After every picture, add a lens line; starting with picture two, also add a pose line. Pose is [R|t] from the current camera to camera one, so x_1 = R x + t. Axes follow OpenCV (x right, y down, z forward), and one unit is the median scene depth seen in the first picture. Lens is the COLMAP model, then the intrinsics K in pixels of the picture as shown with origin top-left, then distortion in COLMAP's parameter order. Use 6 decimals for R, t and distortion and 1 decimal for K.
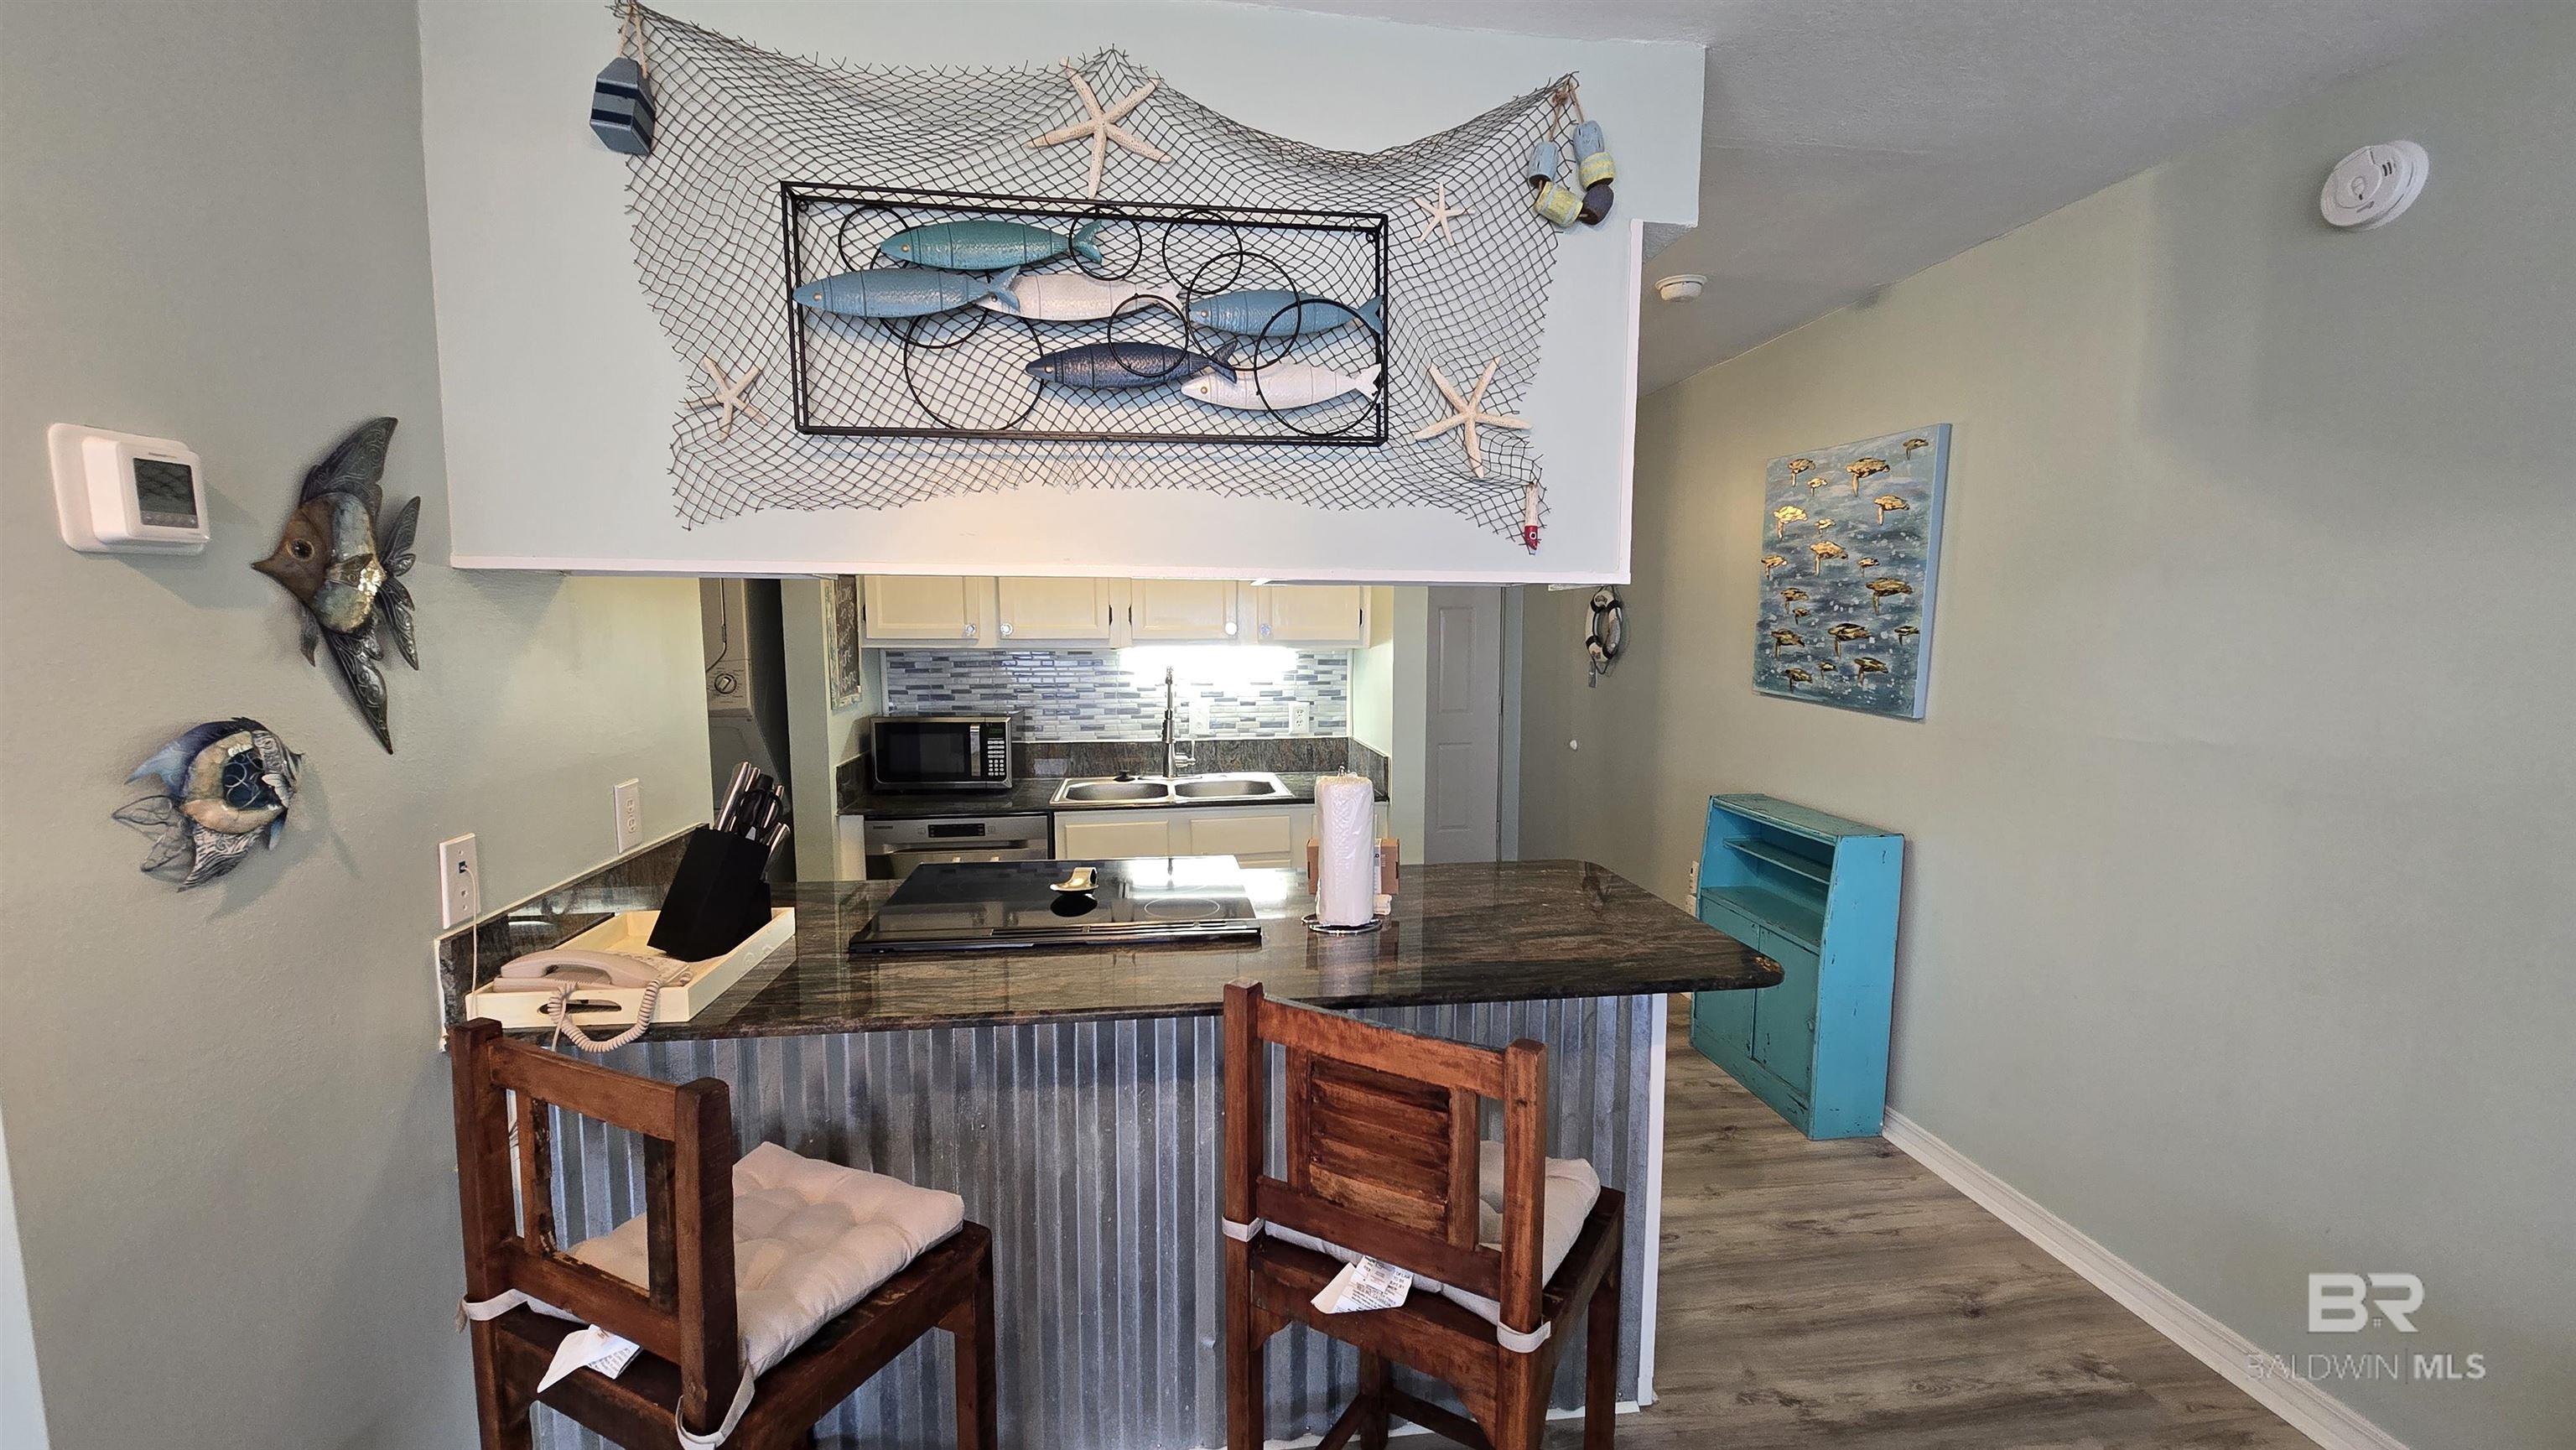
lens RADIAL K [[1050.3, 0, 1296.5], [0, 1050.3, 734.9], [0, 0, 1]] dist [0.000111, -0.000549]
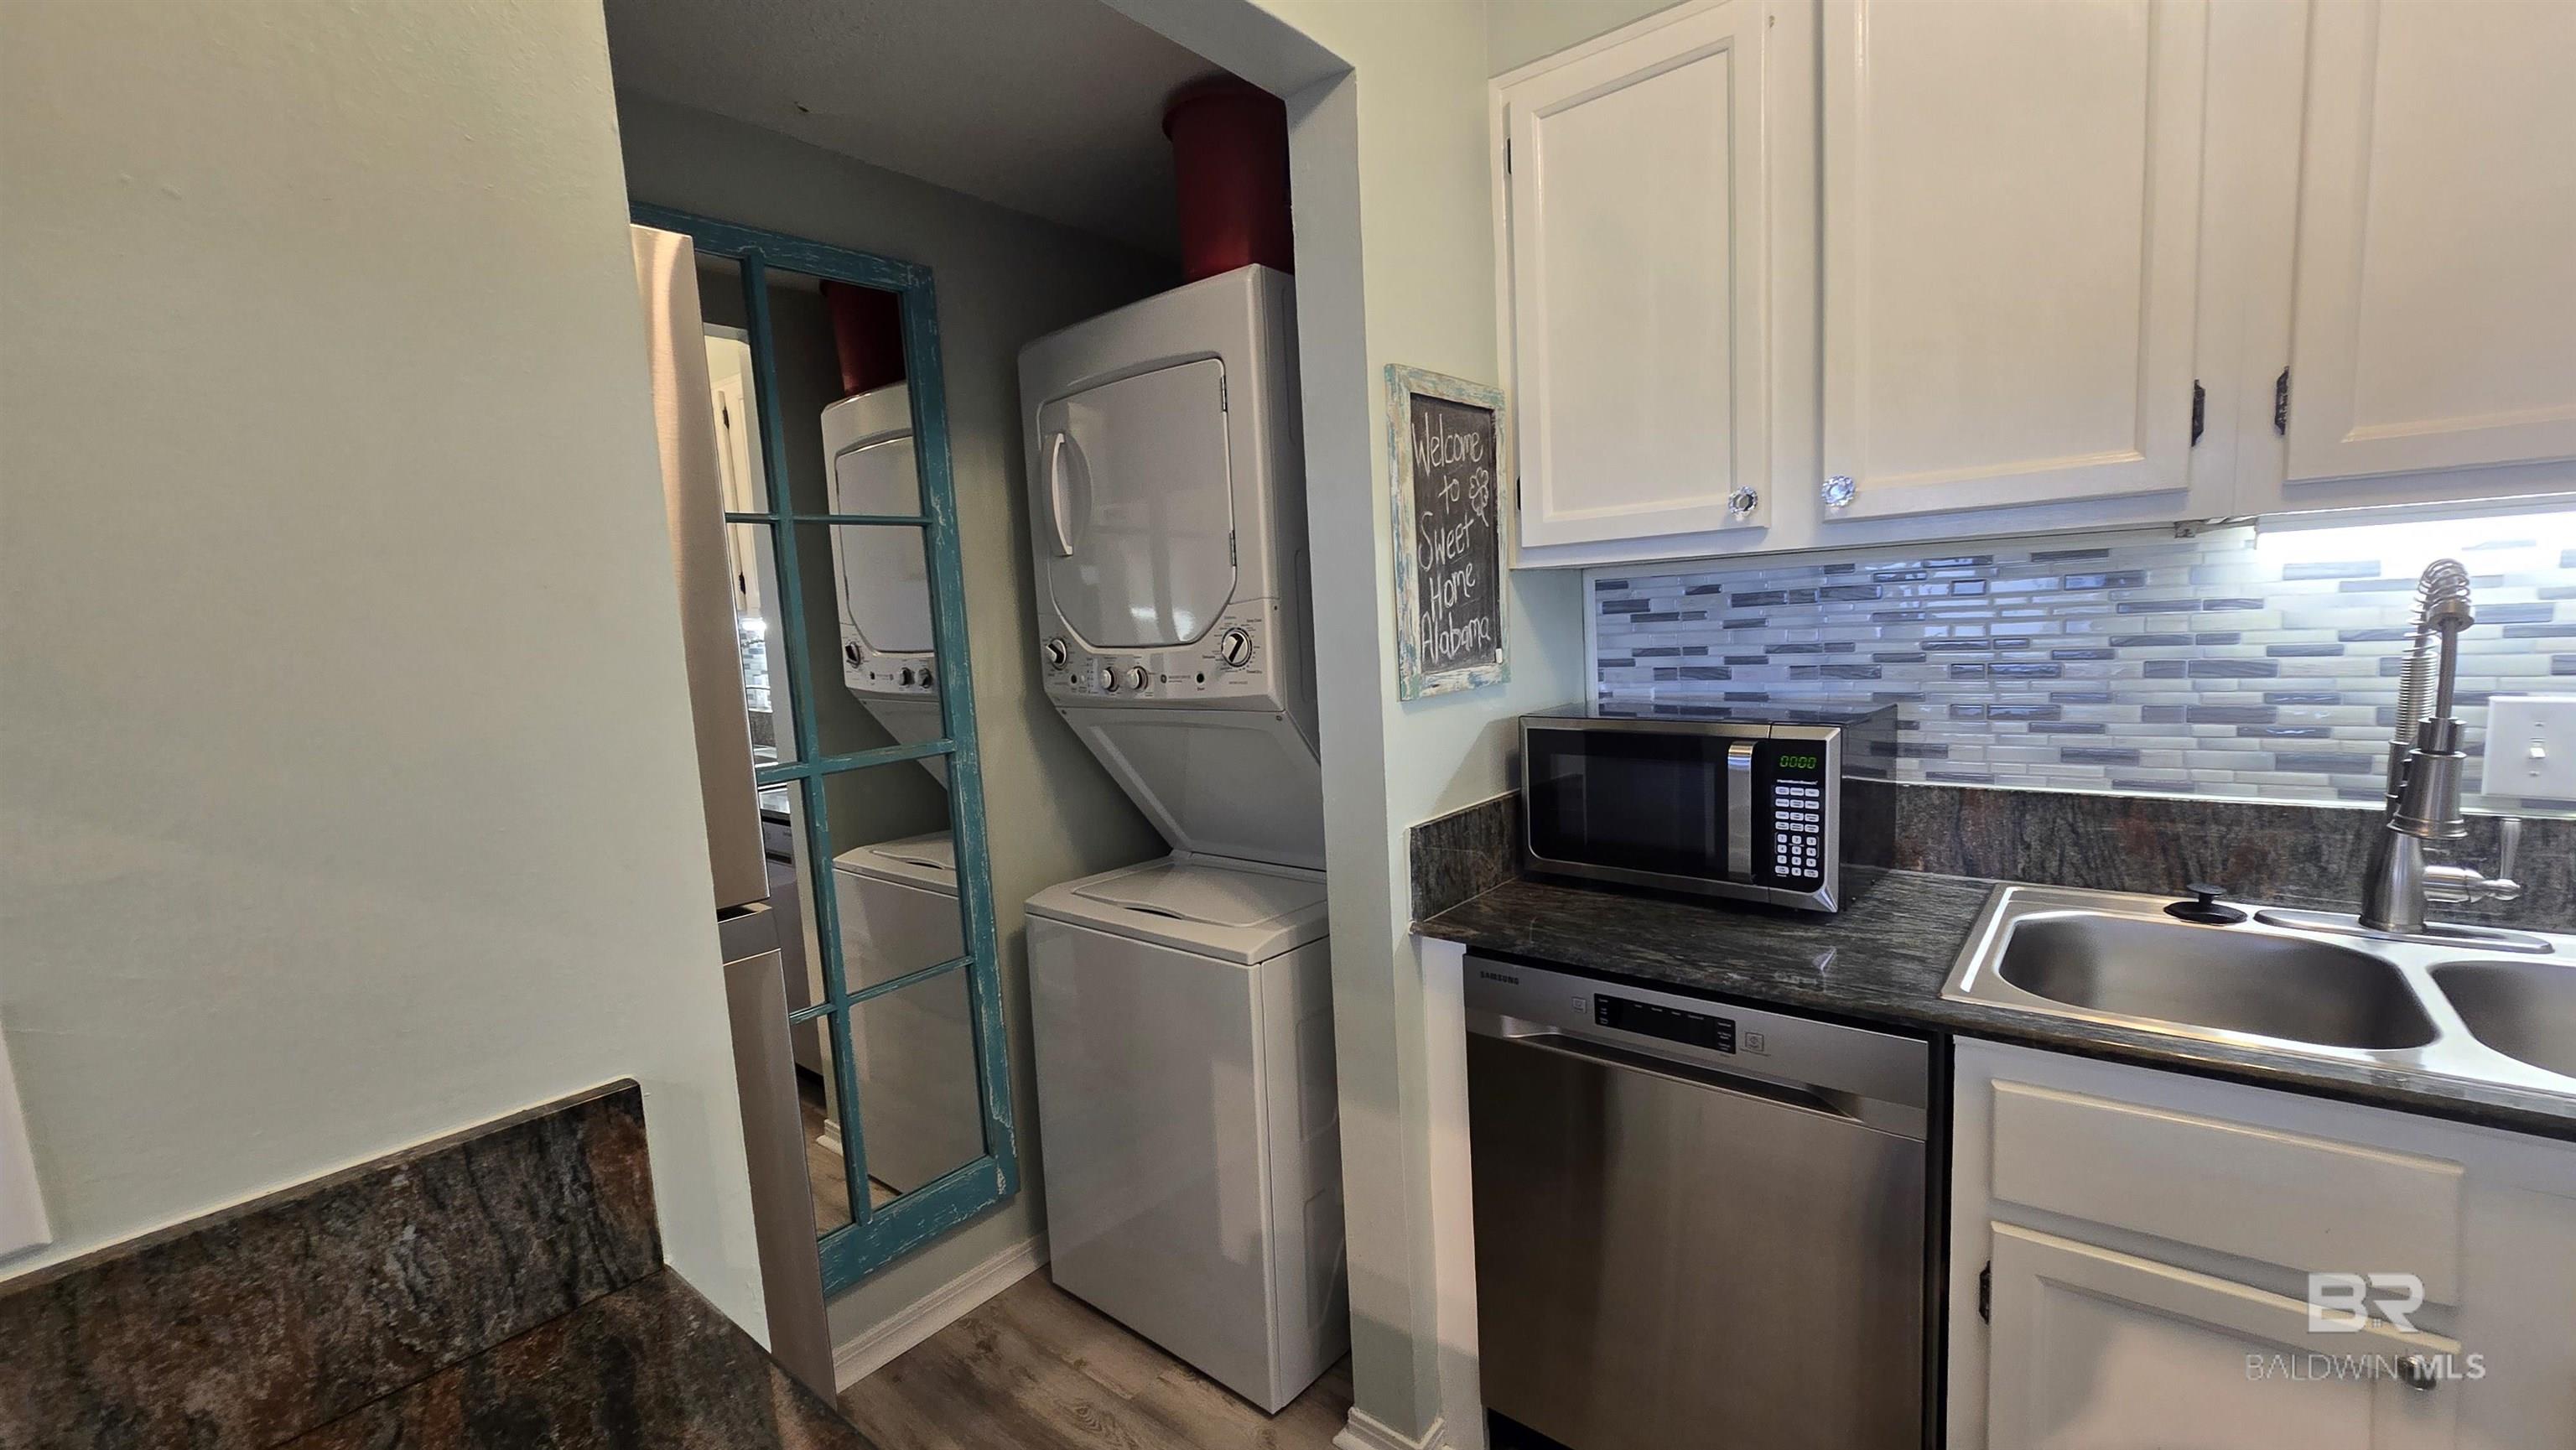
lens RADIAL K [[1055.0, 0, 1296.7], [0, 1055.0, 737.4], [0, 0, 1]] dist [-0.001757, -0.001012]
pose [[0.682523, 0.046860, -0.729360, -0.131446], [-0.025184, 0.998858, 0.040608, -0.024273], [0.730430, -0.009348, 0.682923, 0.607533]]
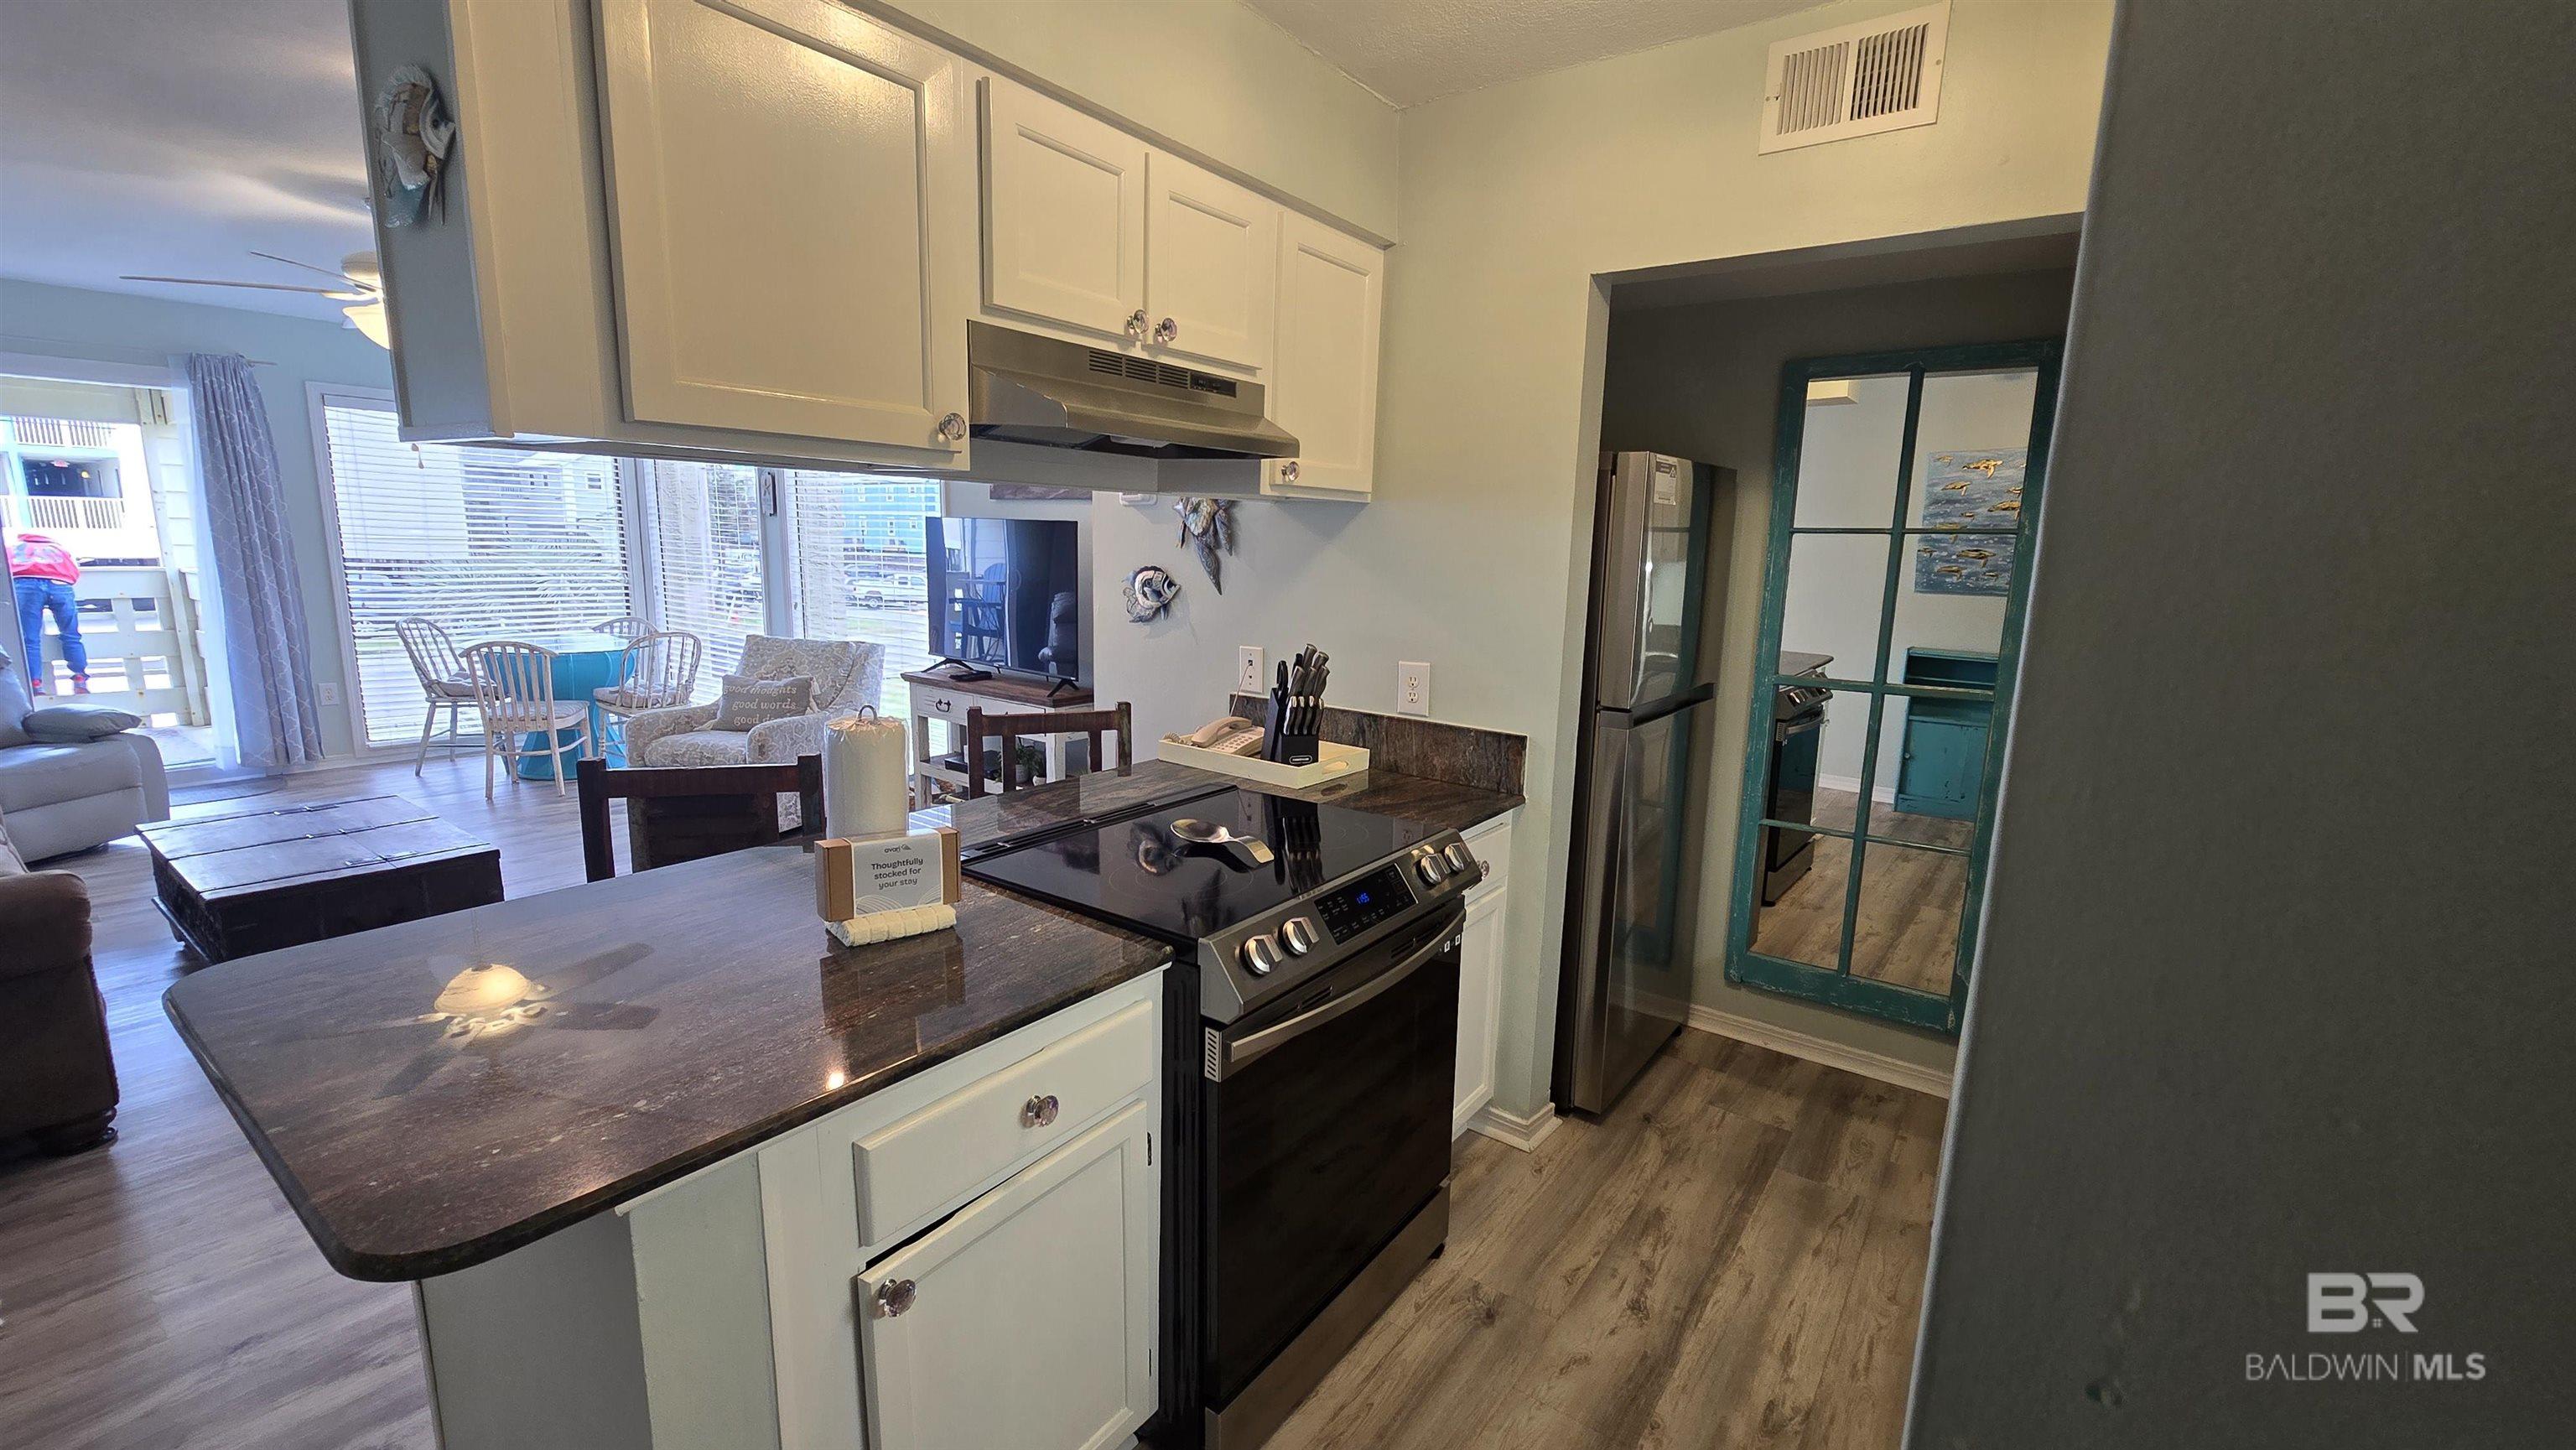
lens RADIAL K [[1050.3, 0, 1296.5], [0, 1050.3, 734.9], [0, 0, 1]] dist [0.000111, -0.000549]
pose [[-0.693341, 0.109608, -0.712225, 0.215725], [-0.109284, 0.960939, 0.254270, -0.101761], [0.712274, 0.254131, -0.654280, 0.989725]]
